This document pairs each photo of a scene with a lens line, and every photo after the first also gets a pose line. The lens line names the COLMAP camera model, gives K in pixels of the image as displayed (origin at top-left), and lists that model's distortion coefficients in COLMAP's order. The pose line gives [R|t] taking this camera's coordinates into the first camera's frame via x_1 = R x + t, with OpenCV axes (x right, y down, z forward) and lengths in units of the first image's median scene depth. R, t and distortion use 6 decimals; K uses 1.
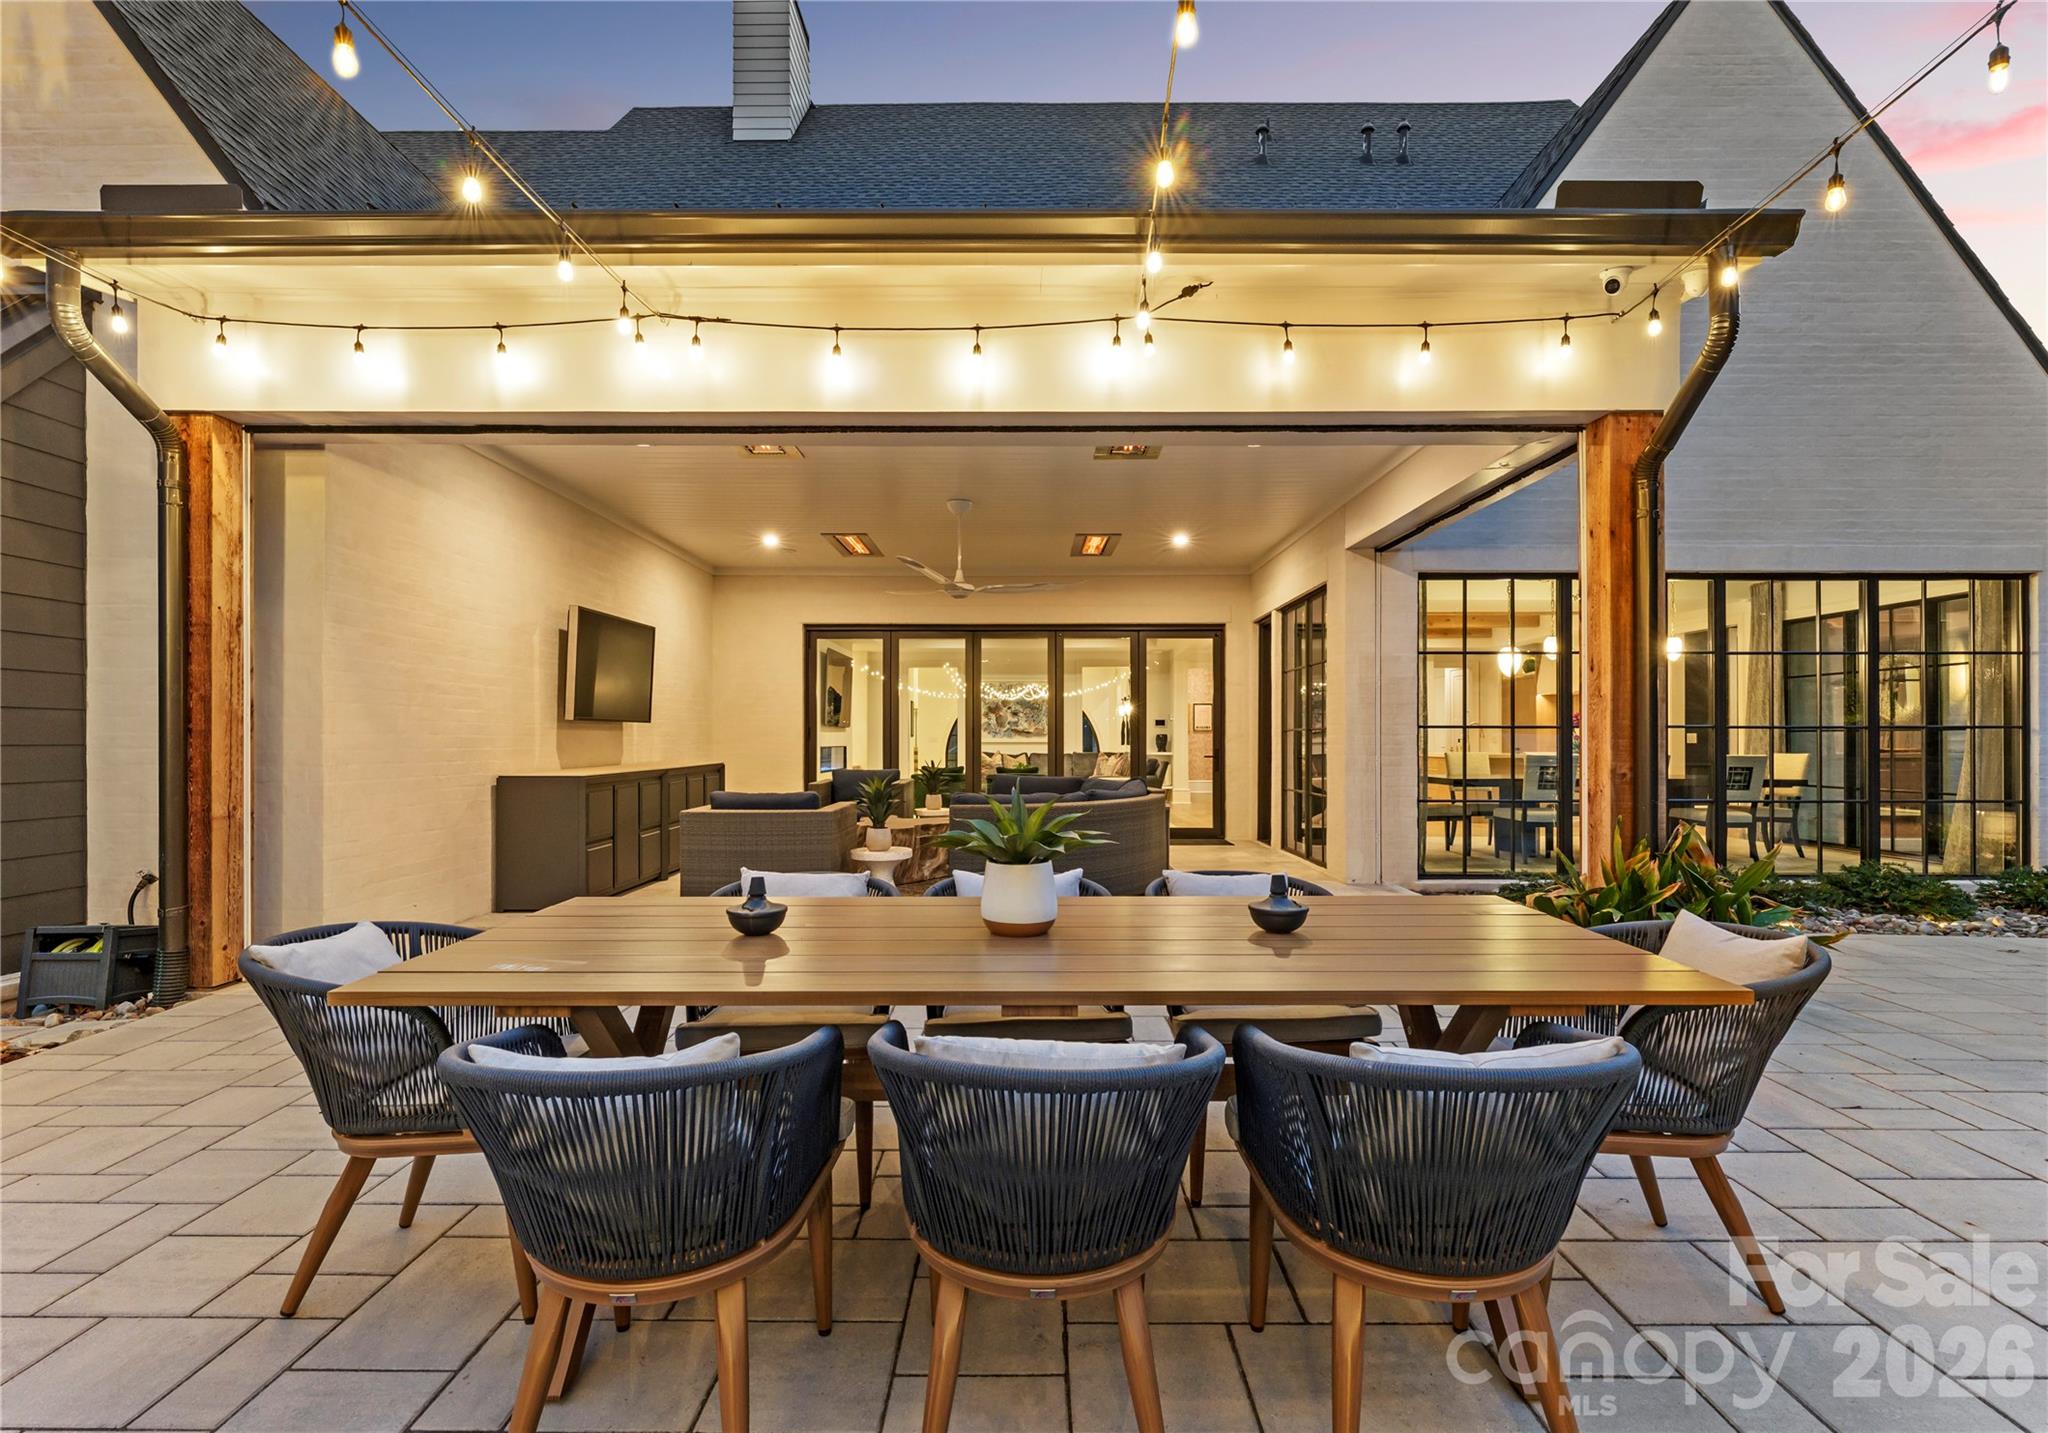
lens RADIAL K [[974.3, 0, 1016.5], [0, 974.3, 725.2], [0, 0, 1]] dist [0.011788, 0.000217]
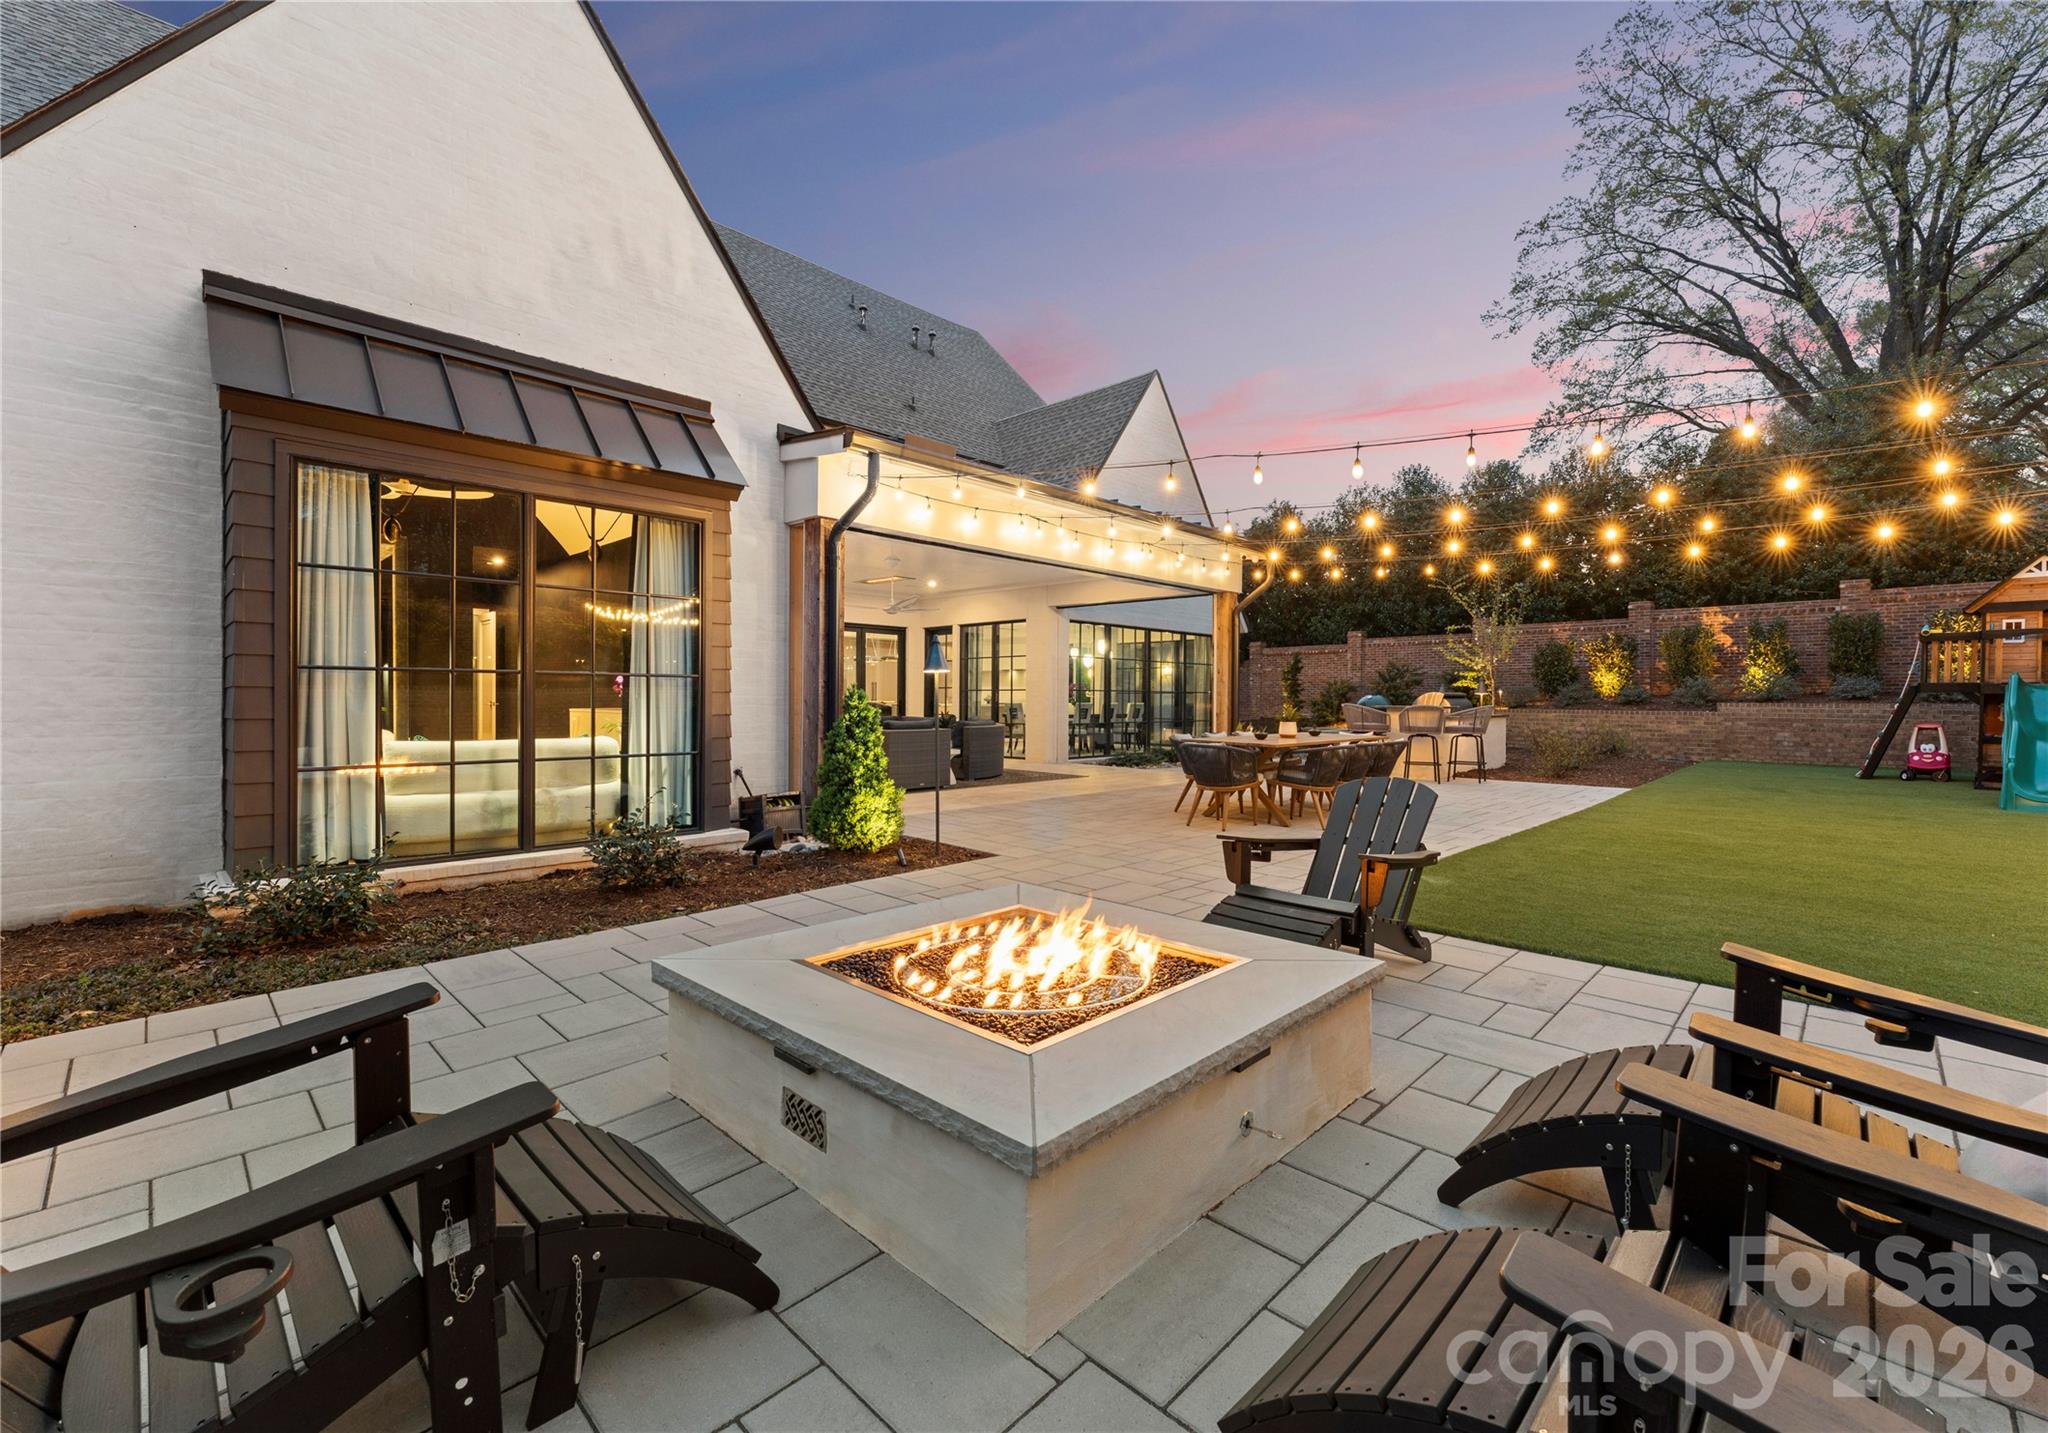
lens RADIAL K [[853.7, 0, 1016.1], [0, 853.7, 699.8], [0, 0, 1]] dist [0.011139, -0.000049]
pose [[0.682470, 0.001720, 0.730912, -0.869377], [-0.015516, 0.999806, 0.012136, 0.002044], [-0.730749, -0.019623, 0.682364, -0.188295]]
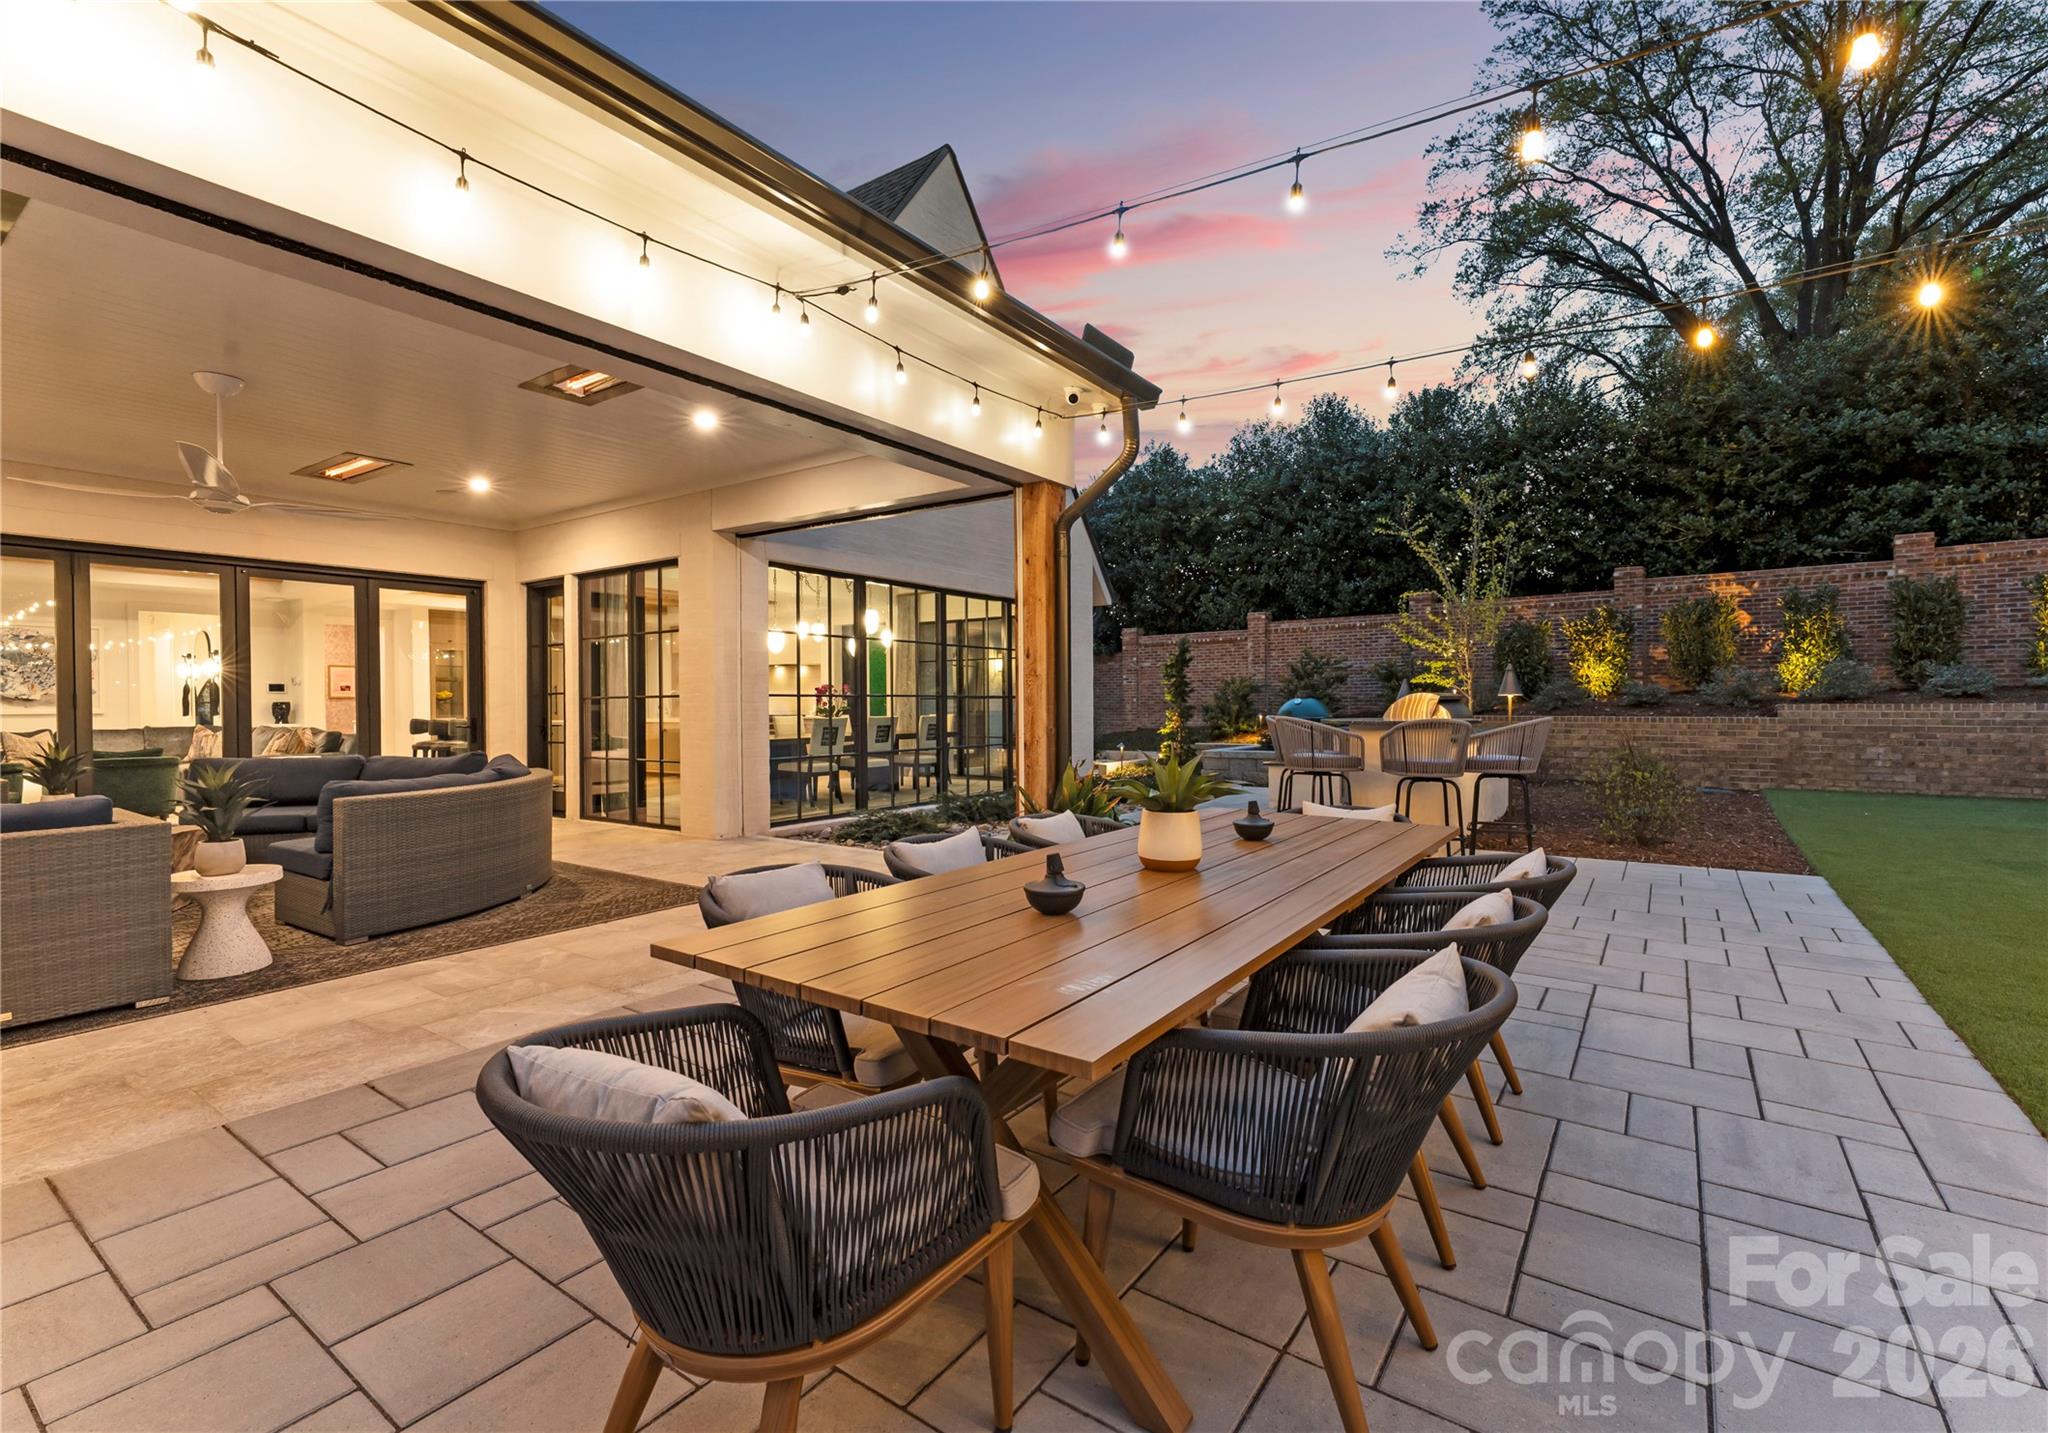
lens RADIAL K [[897.9, 0, 1030.0], [0, 897.9, 711.5], [0, 0, 1]] dist [0.000358, -0.000096]
pose [[0.564767, -0.013188, 0.825145, -0.226153], [-0.005258, 0.999795, 0.019578, -0.001500], [-0.825233, -0.015396, 0.564582, 0.117011]]
